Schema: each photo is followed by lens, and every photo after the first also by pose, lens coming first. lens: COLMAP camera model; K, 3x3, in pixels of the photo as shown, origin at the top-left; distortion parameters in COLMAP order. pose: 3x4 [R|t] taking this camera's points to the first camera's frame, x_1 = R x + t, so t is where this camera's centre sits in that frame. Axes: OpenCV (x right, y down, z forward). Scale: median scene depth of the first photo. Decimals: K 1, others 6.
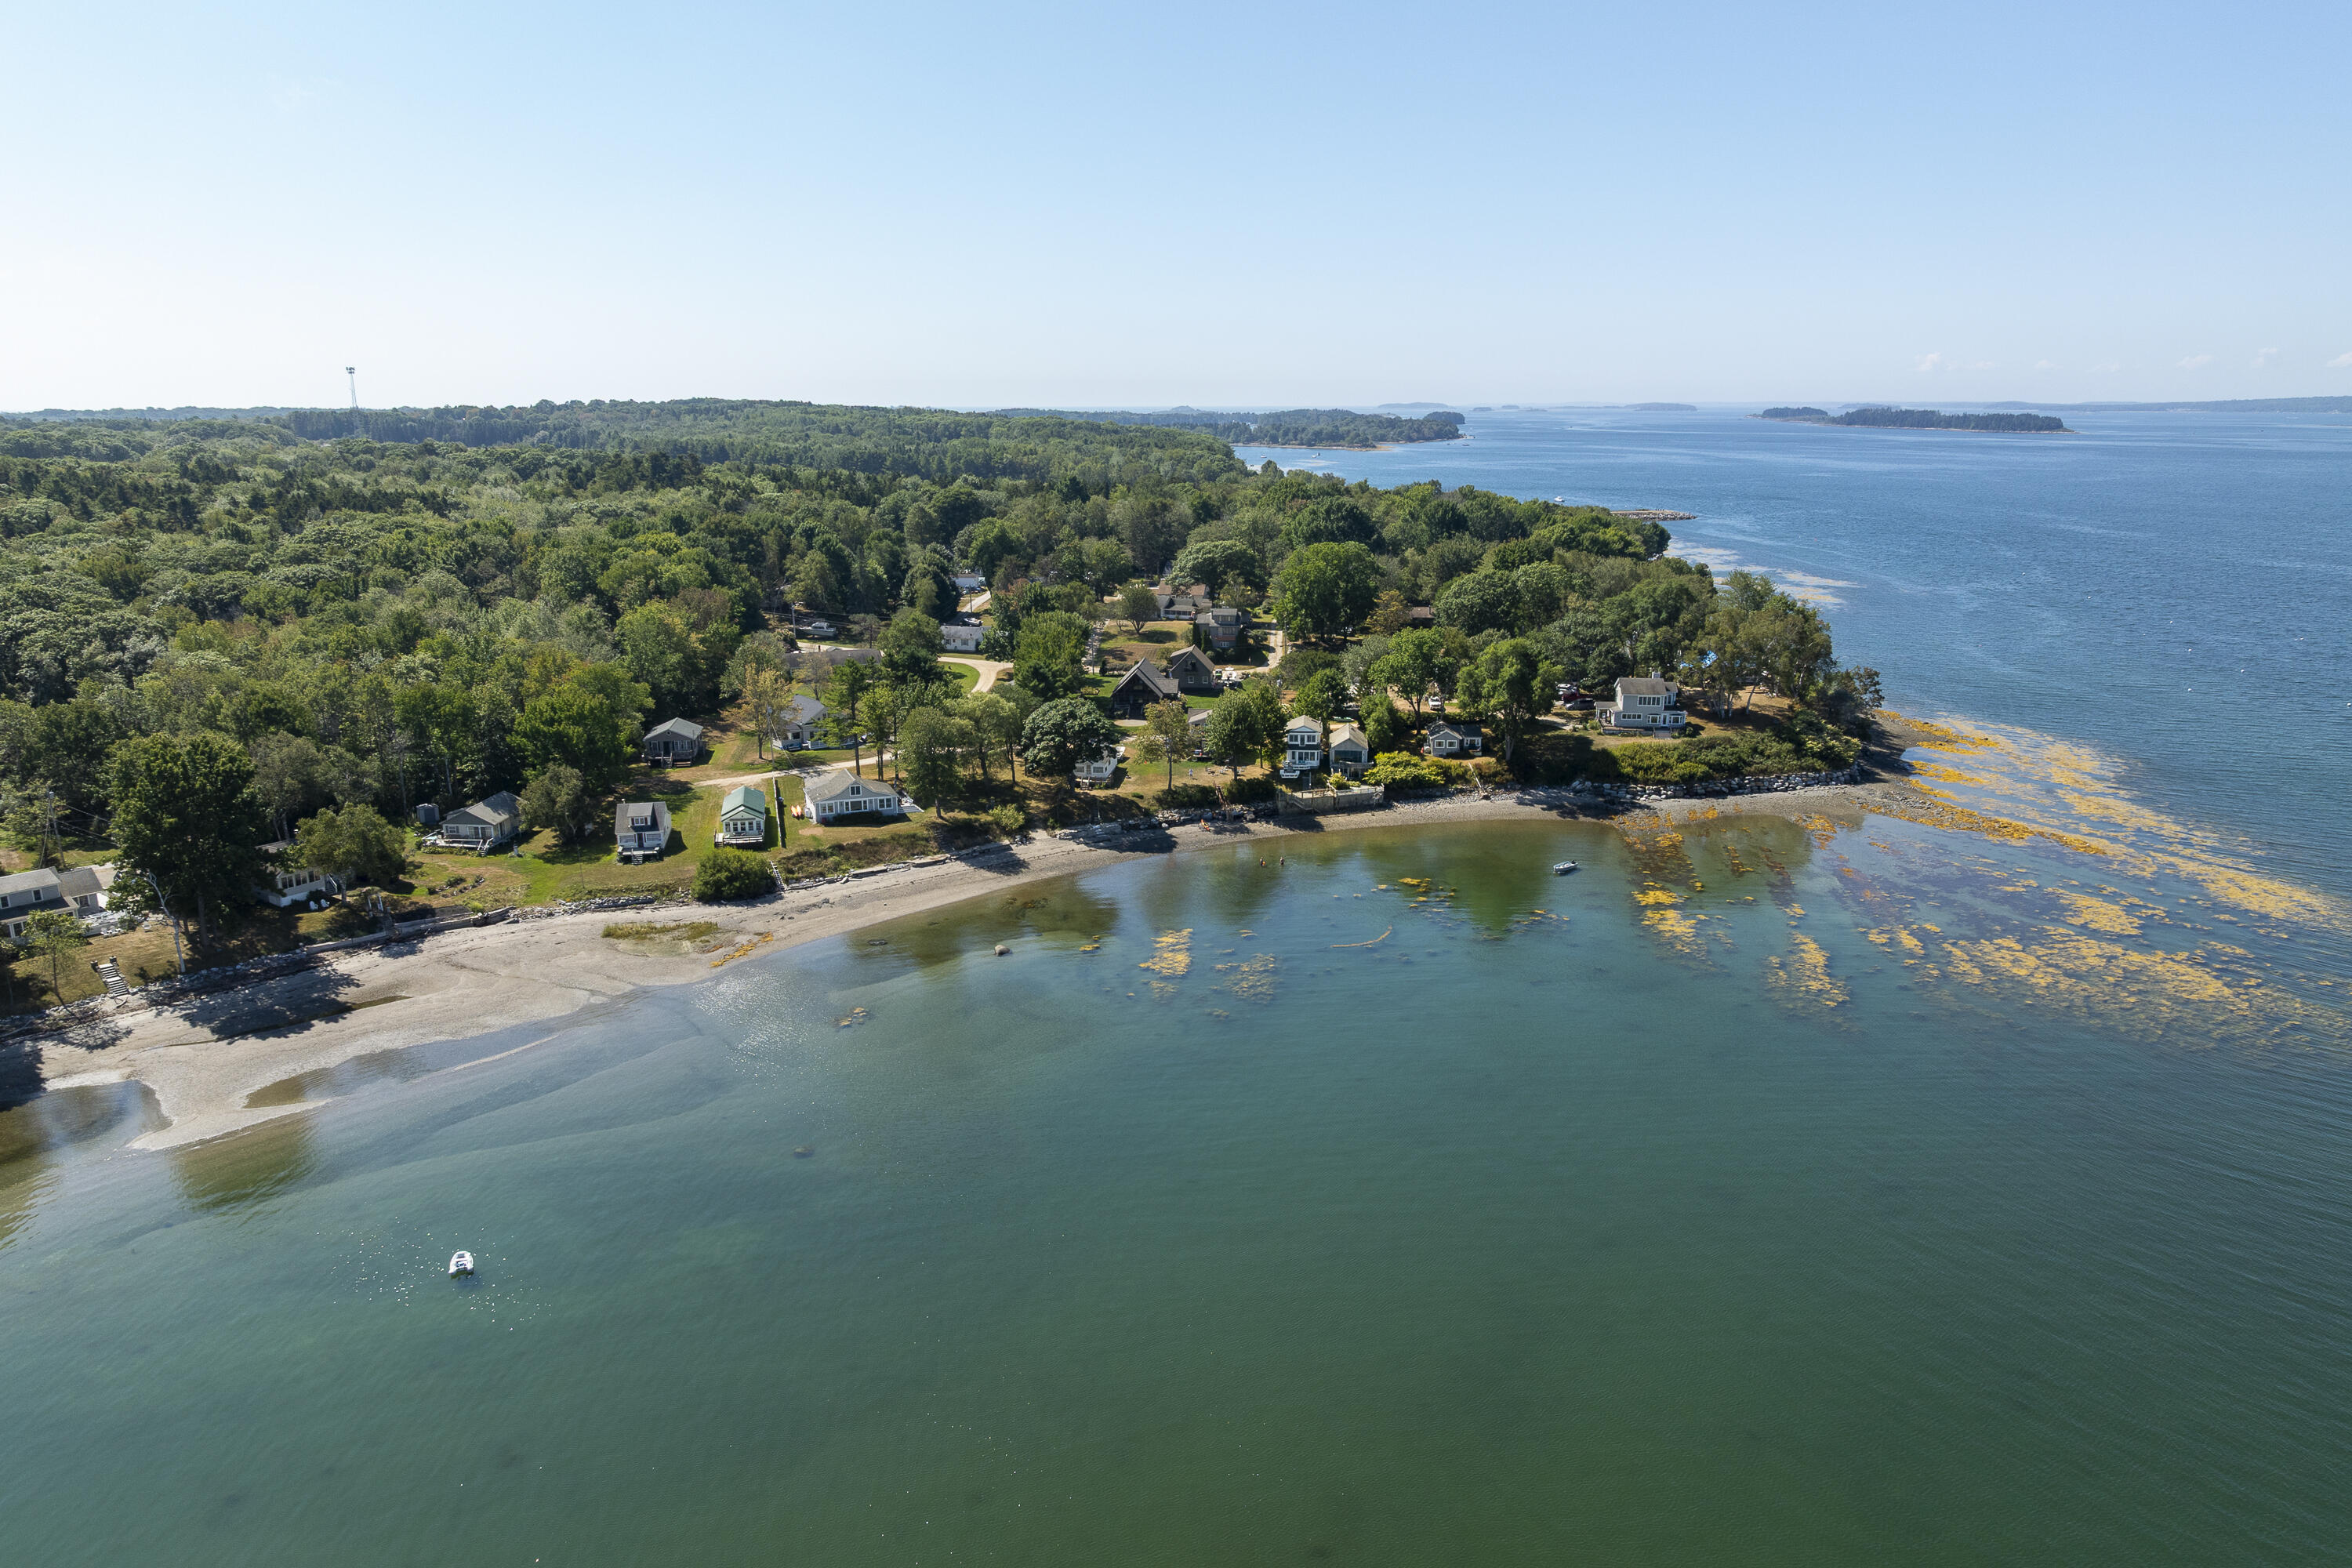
lens RADIAL K [[1587.8, 0, 1176.0], [0, 1587.8, 784.0], [0, 0, 1]] dist [-0.006726, 0.000138]
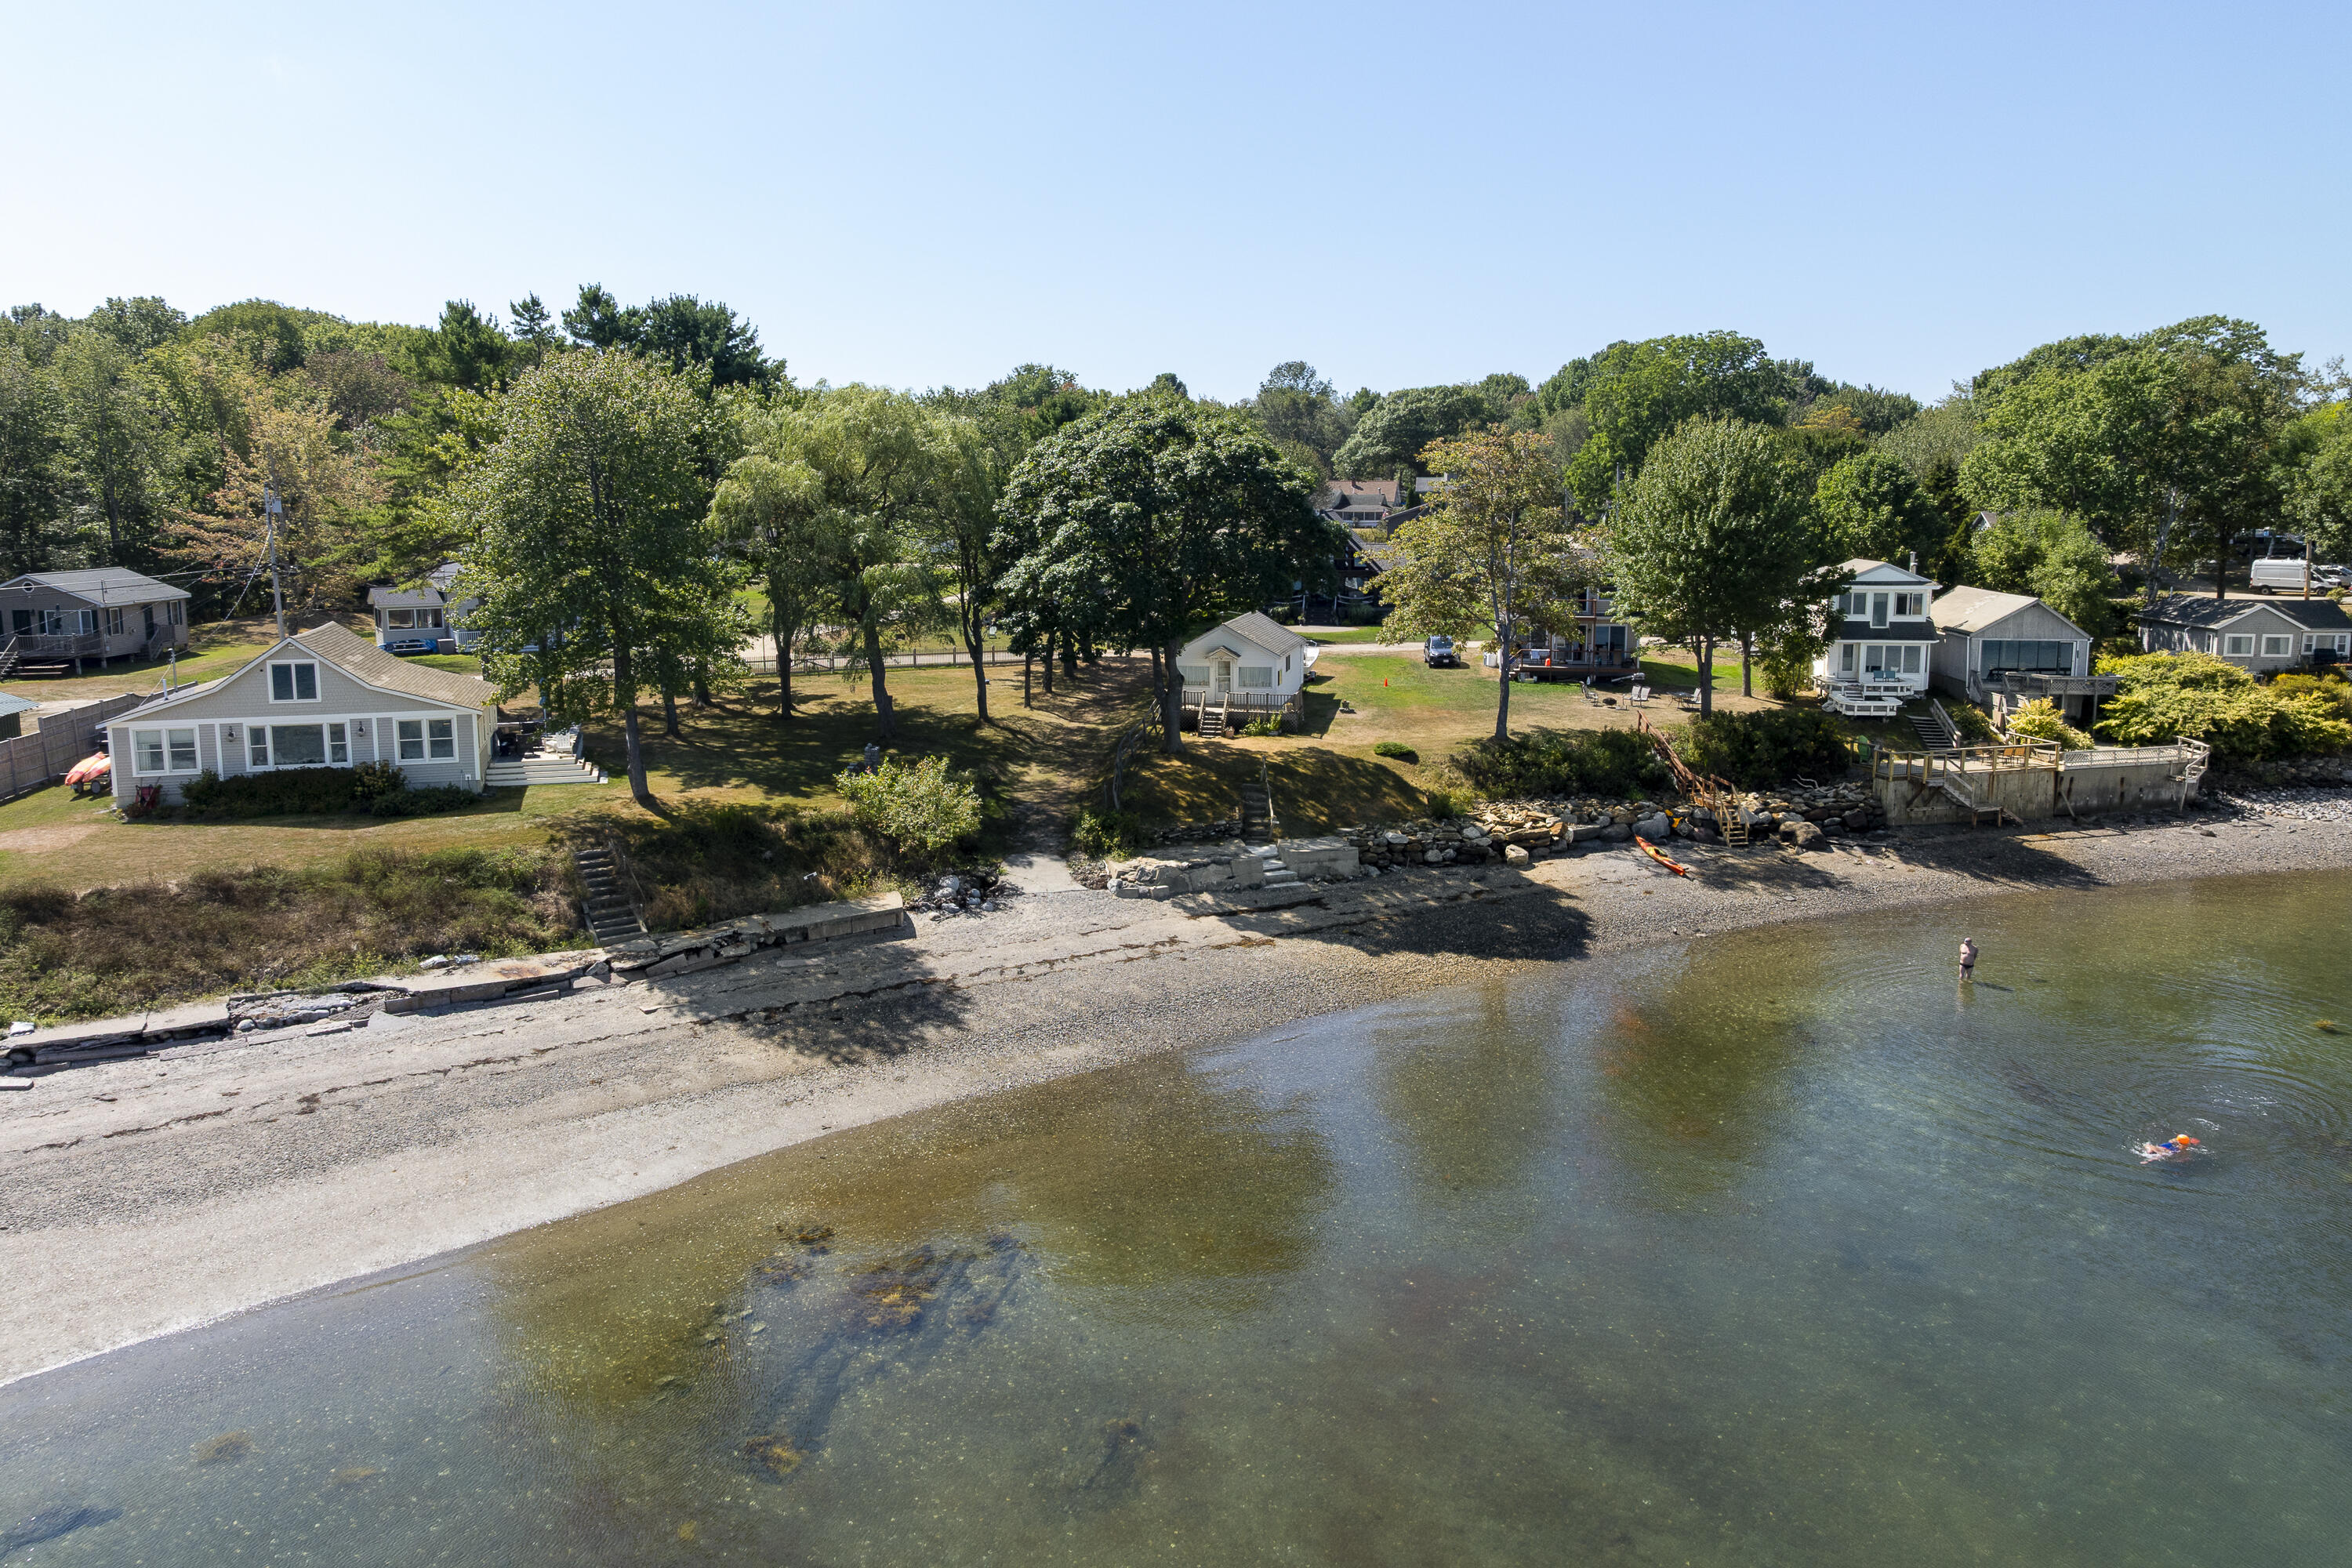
lens RADIAL K [[1587.8, 0, 1176.0], [0, 1587.8, 784.0], [0, 0, 1]] dist [-0.006726, 0.000138]
pose [[0.998398, 0.011348, -0.055430, -0.049654], [-0.014407, 0.998377, -0.055098, 0.030199], [0.054715, 0.055809, 0.996941, 0.734181]]
